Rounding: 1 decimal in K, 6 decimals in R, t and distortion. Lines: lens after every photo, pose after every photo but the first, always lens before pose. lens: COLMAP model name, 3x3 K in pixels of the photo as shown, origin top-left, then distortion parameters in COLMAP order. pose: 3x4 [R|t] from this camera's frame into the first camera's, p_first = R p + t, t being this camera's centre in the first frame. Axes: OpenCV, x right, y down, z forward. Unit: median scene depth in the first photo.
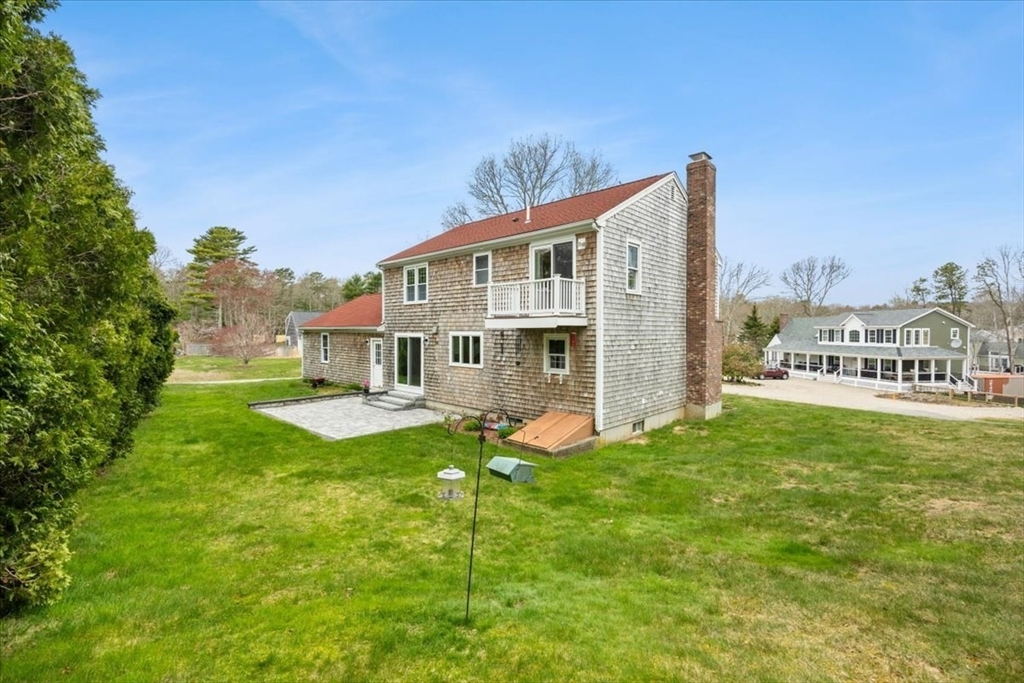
lens RADIAL K [[446.0, 0, 511.2], [0, 446.0, 334.8], [0, 0, 1]] dist [-0.004199, -0.000405]
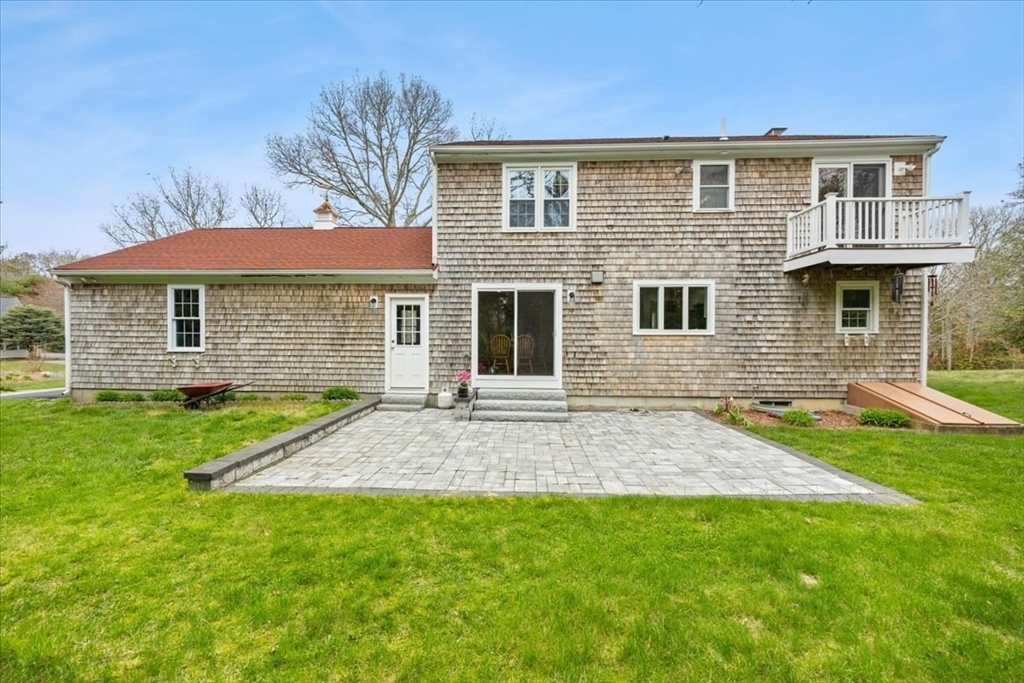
lens RADIAL K [[446.0, 0, 510.5], [0, 446.0, 340.3], [0, 0, 1]] dist [-0.004199, -0.000405]
pose [[0.755266, -0.006737, 0.655383, -0.703852], [0.005836, 0.999977, 0.003553, 0.076730], [-0.655392, 0.001142, 0.755288, 0.672055]]
